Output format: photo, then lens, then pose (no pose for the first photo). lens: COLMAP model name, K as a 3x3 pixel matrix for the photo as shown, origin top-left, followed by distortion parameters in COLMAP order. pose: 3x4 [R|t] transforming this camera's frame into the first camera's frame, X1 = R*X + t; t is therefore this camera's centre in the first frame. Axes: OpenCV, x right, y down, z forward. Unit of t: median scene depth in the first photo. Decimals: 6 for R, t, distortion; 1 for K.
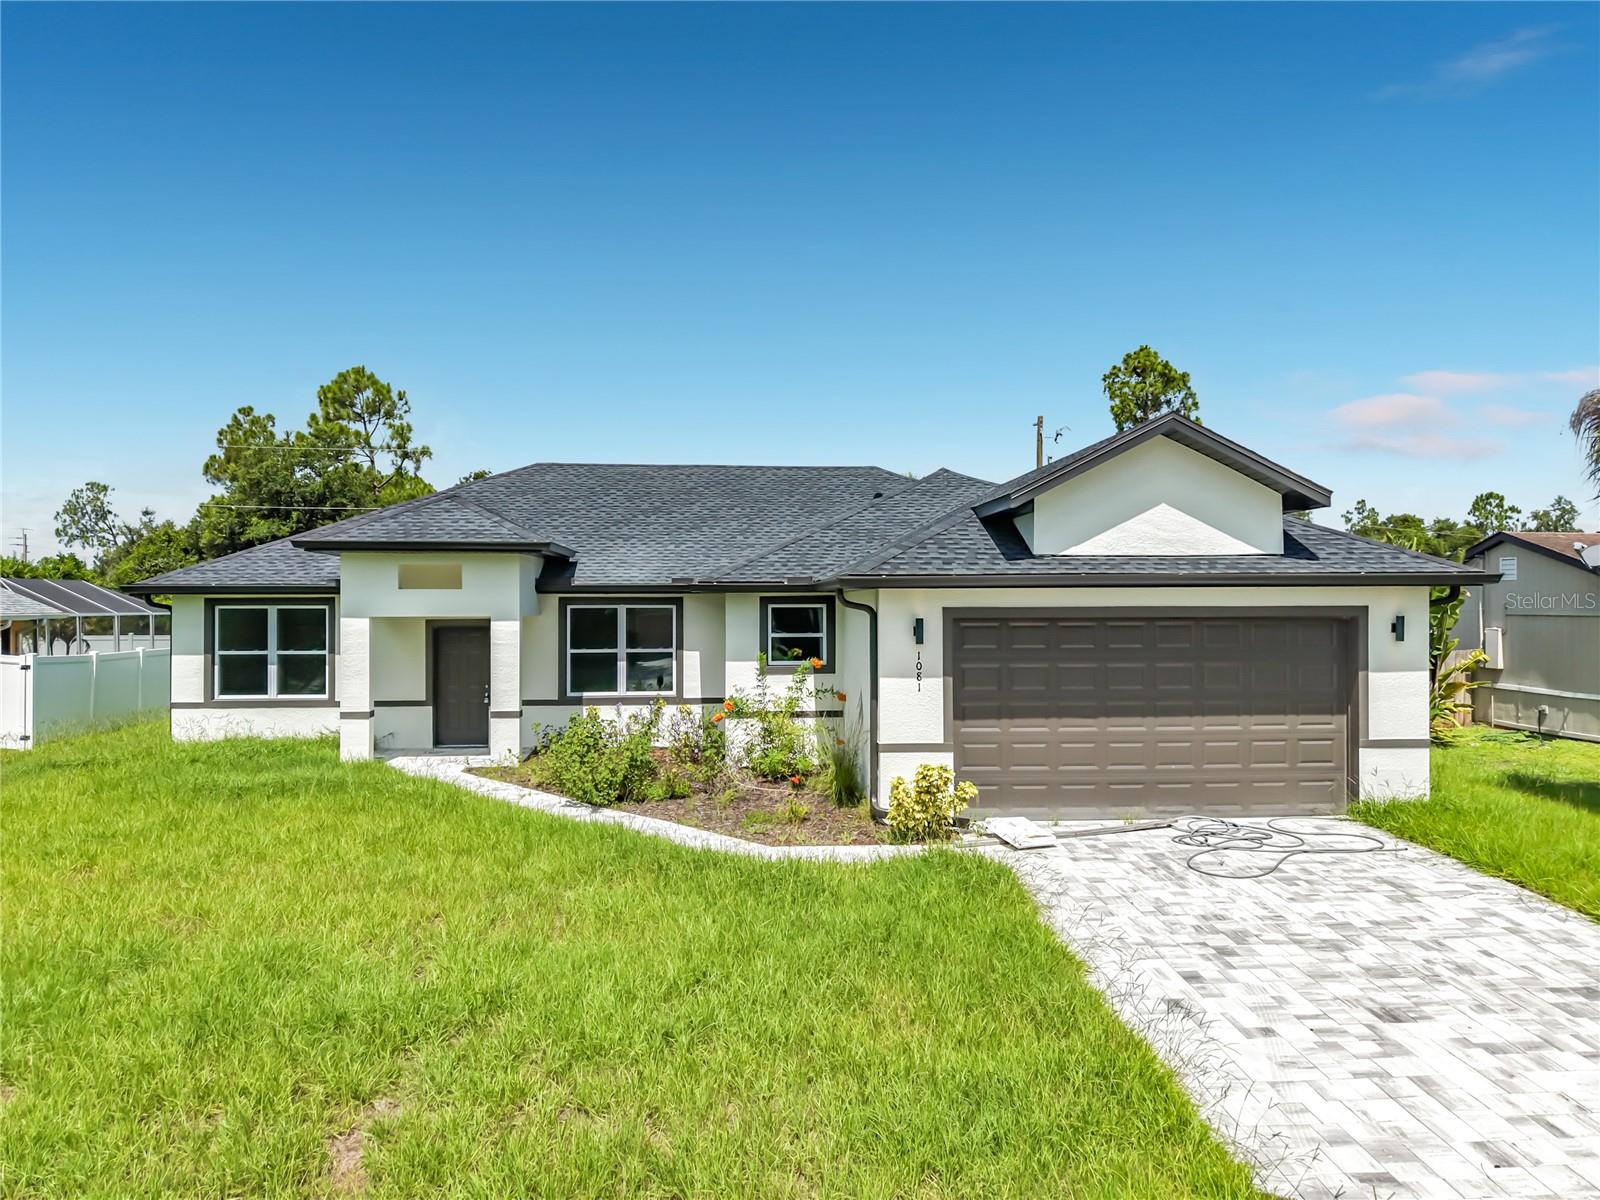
lens RADIAL K [[1081.2, 0, 804.6], [0, 1081.2, 602.2], [0, 0, 1]] dist [0.040513, -0.046617]
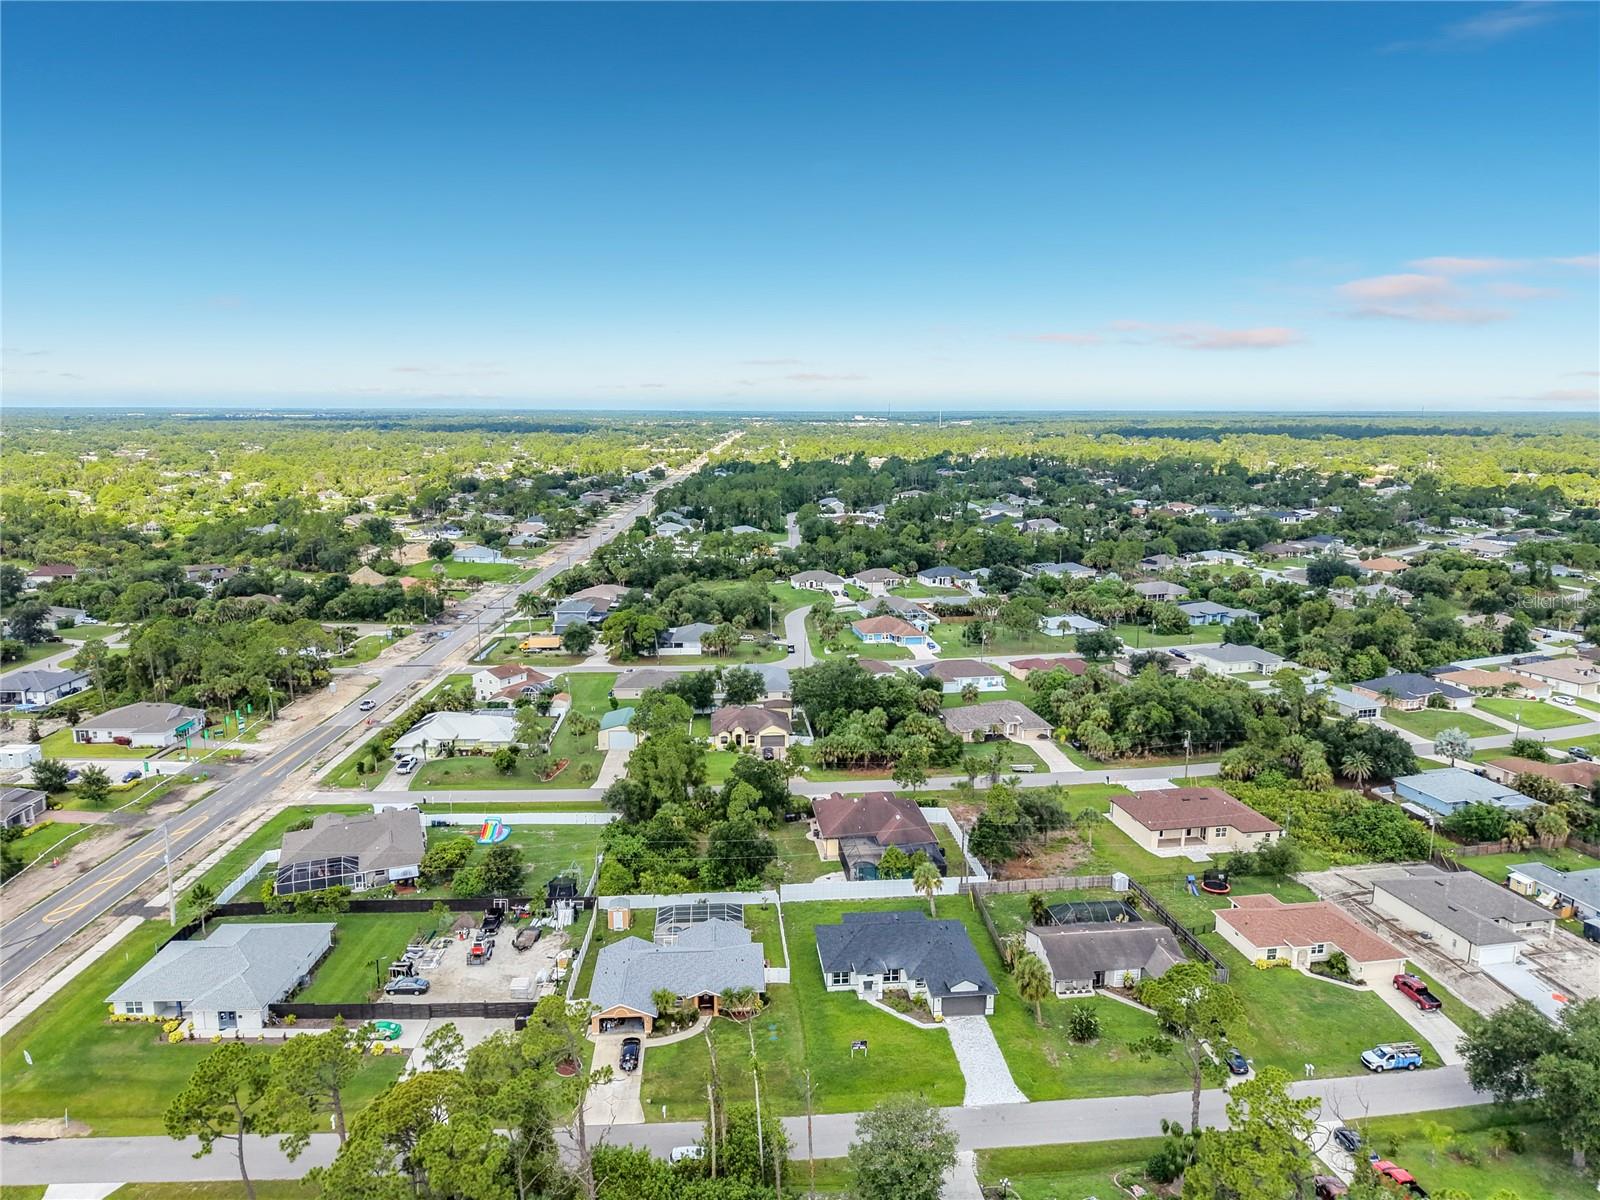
lens RADIAL K [[1081.2, 0, 786.6], [0, 1081.2, 636.1], [0, 0, 1]] dist [0.040513, -0.046617]
pose [[0.999813, -0.009975, 0.016542, -0.932304], [0.006219, 0.976983, 0.213226, -3.542062], [-0.018289, -0.213083, 0.976863, -5.240557]]
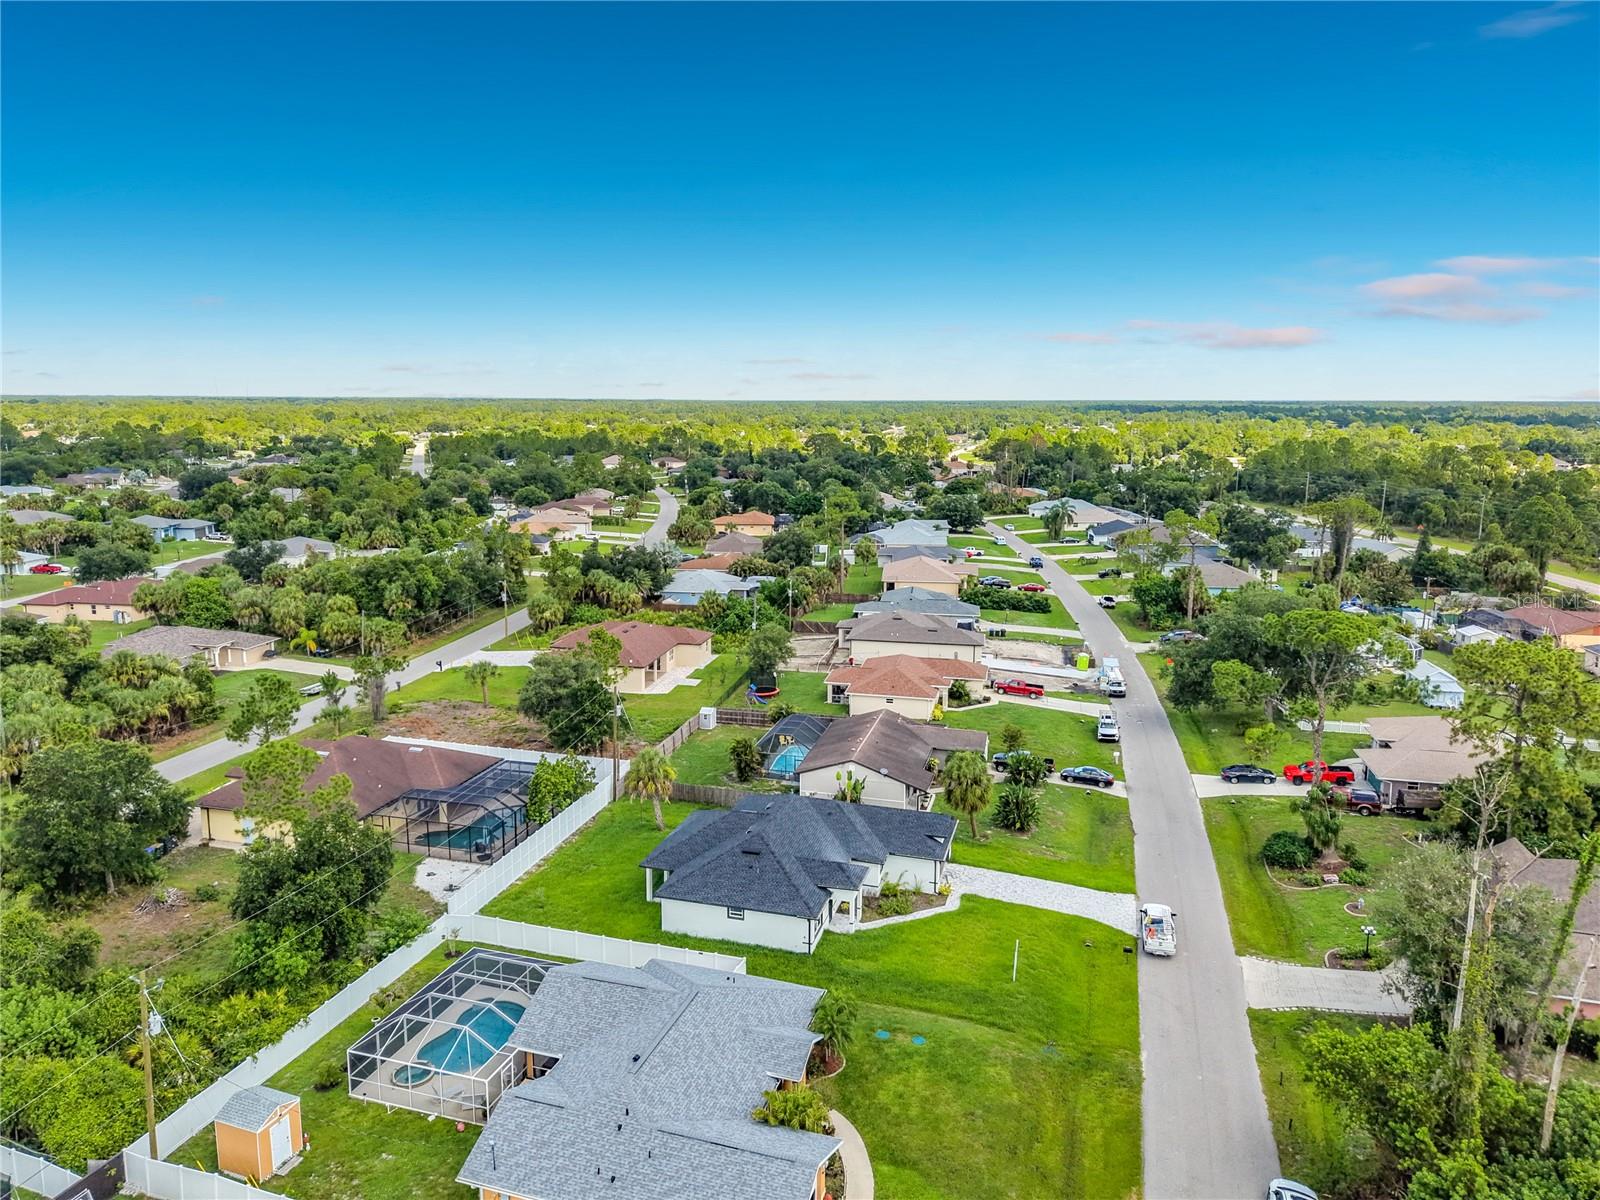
lens RADIAL K [[1081.2, 0, 785.3], [0, 1081.2, 594.7], [0, 0, 1]] dist [0.040513, -0.046617]
pose [[0.345217, -0.167787, 0.923403, -3.947553], [-0.008301, 0.983305, 0.181775, -1.813977], [-0.938486, -0.070417, 0.338061, -0.110975]]
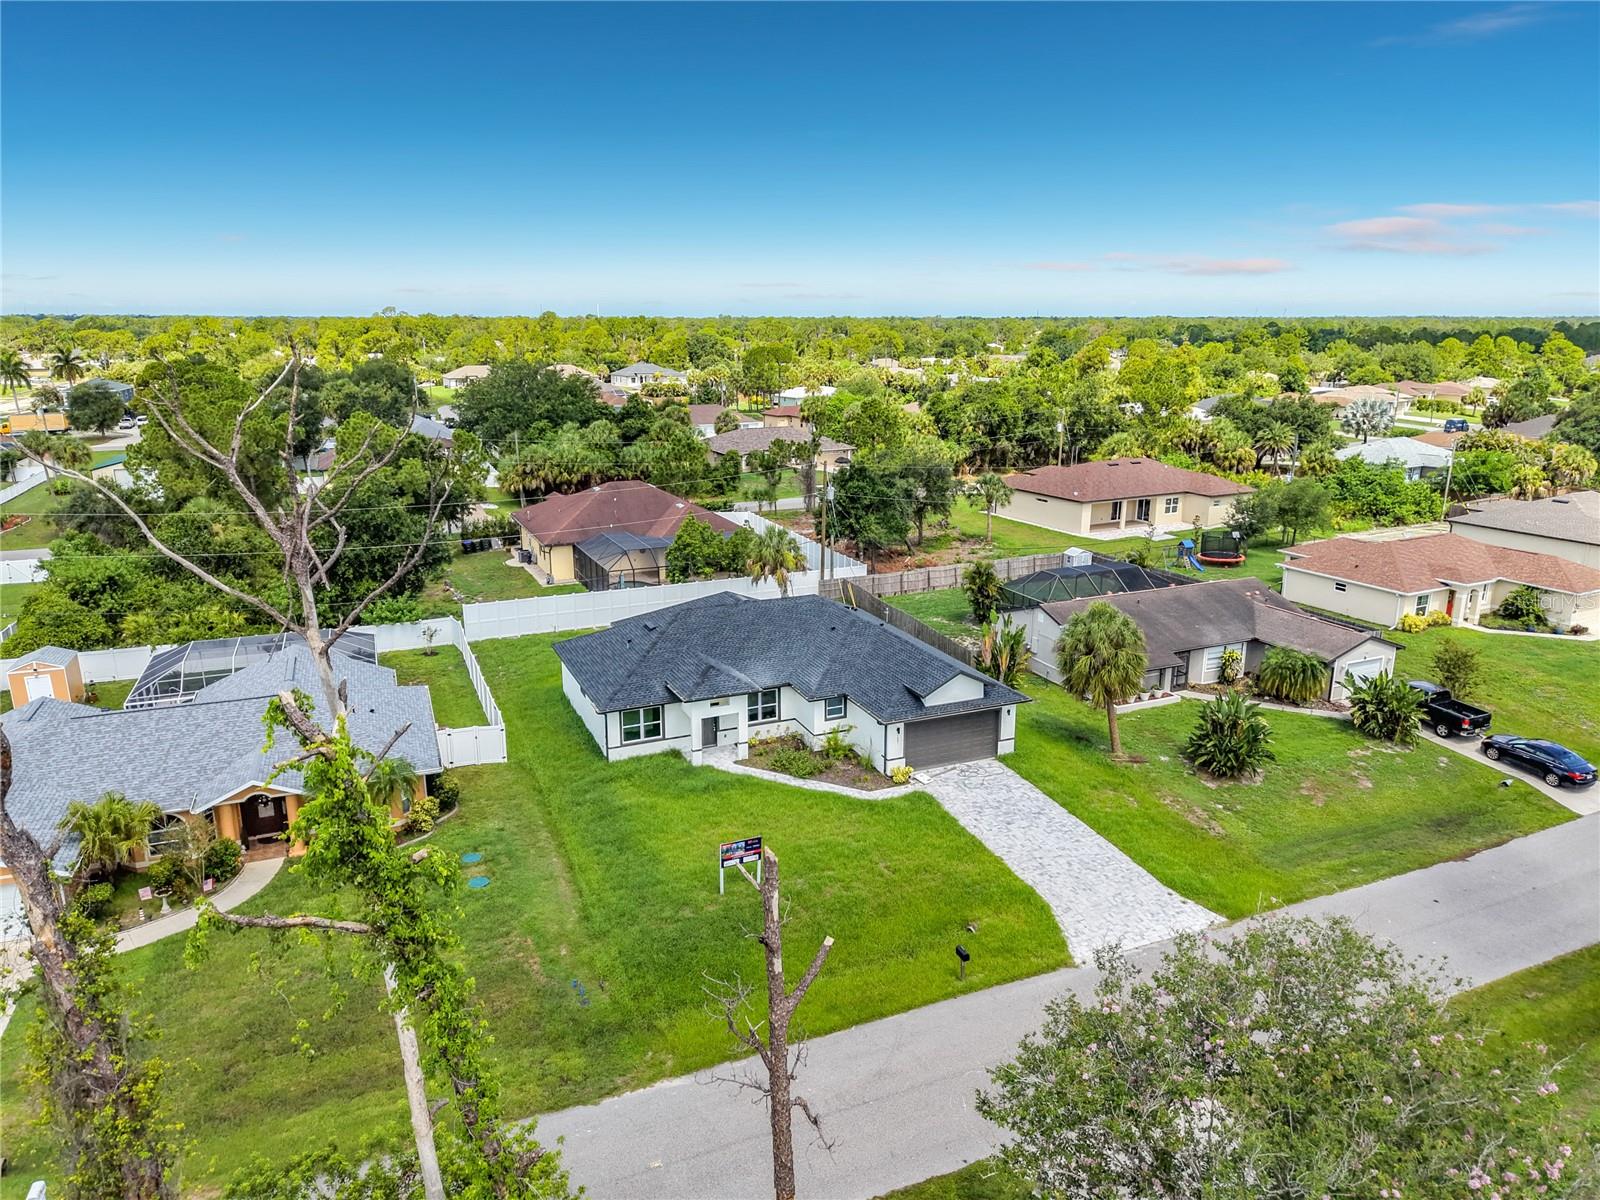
lens RADIAL K [[1081.2, 0, 807.9], [0, 1081.2, 576.2], [0, 0, 1]] dist [0.040513, -0.046617]
pose [[0.941372, -0.075567, 0.328798, -0.973693], [-0.002920, 0.972730, 0.231921, -0.958665], [-0.337358, -0.219284, 0.915480, -1.562777]]
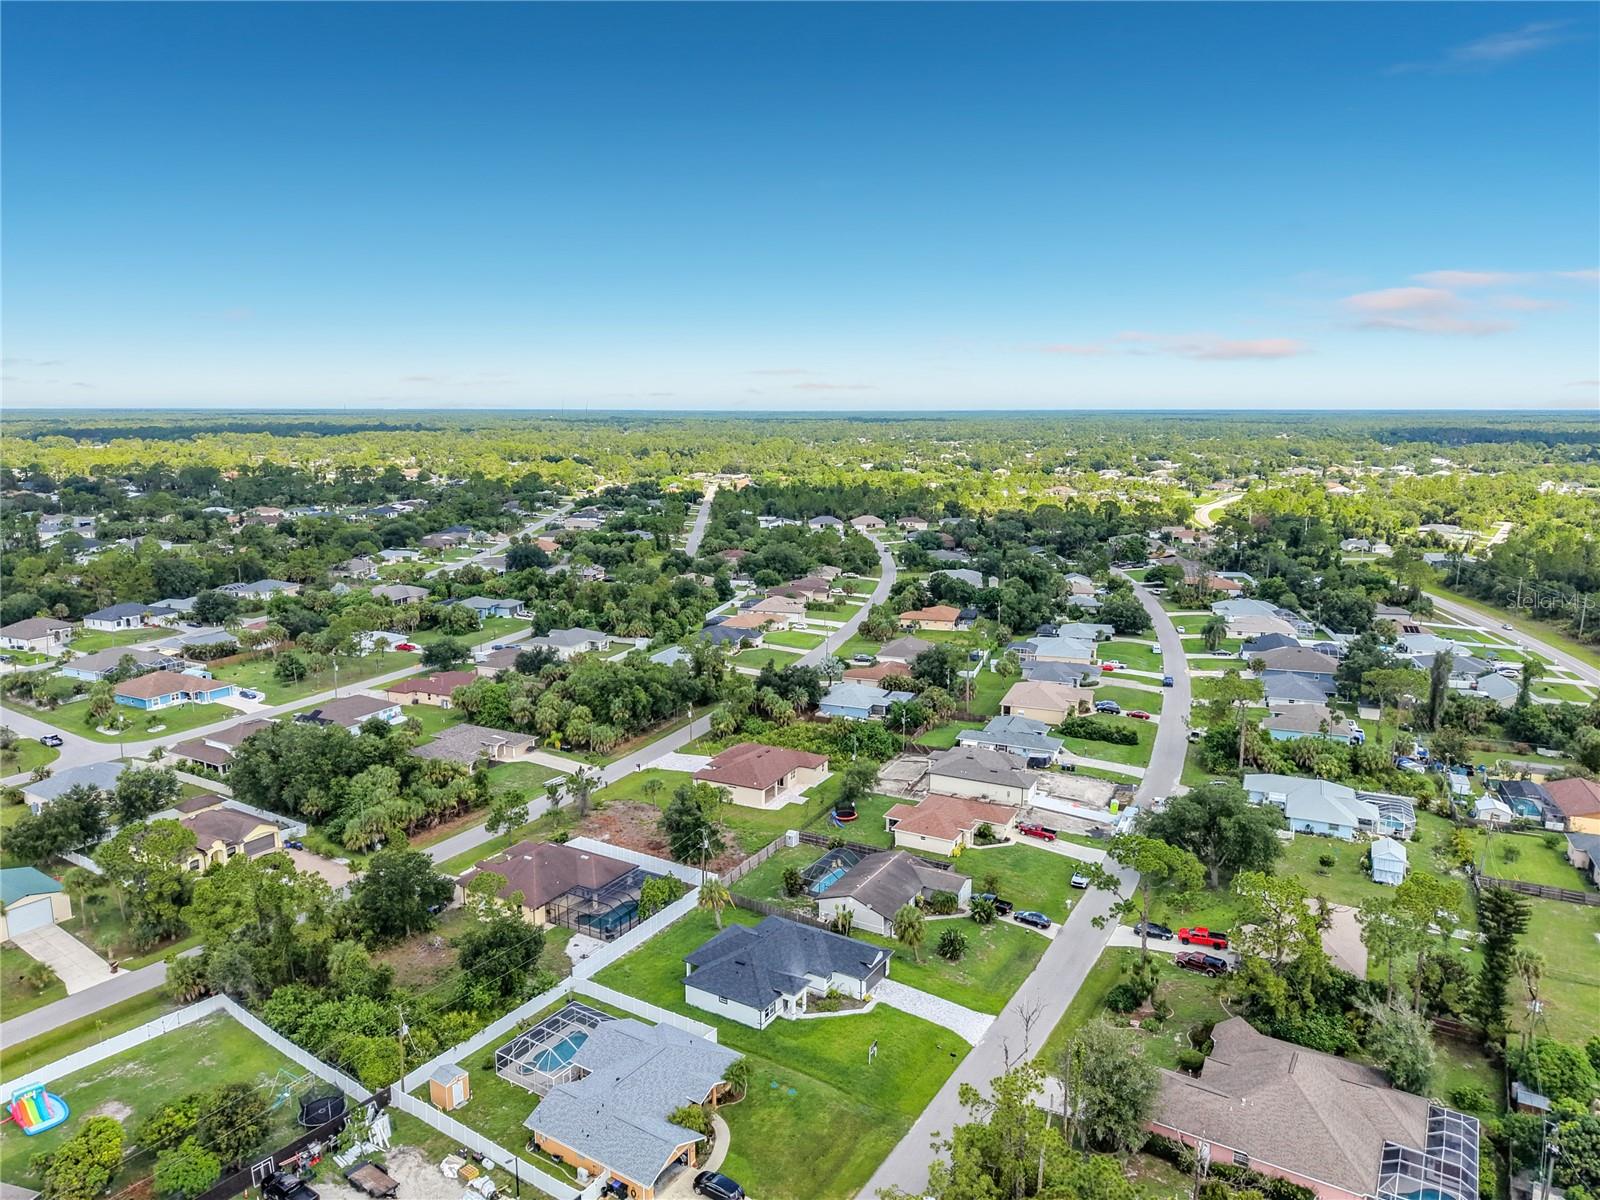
lens RADIAL K [[1081.2, 0, 801.7], [0, 1081.2, 588.0], [0, 0, 1]] dist [0.040513, -0.046617]
pose [[0.578113, -0.143890, 0.803169, -5.288598], [-0.000519, 0.984263, 0.176707, -3.621007], [-0.815956, -0.102574, 0.568941, -2.613666]]
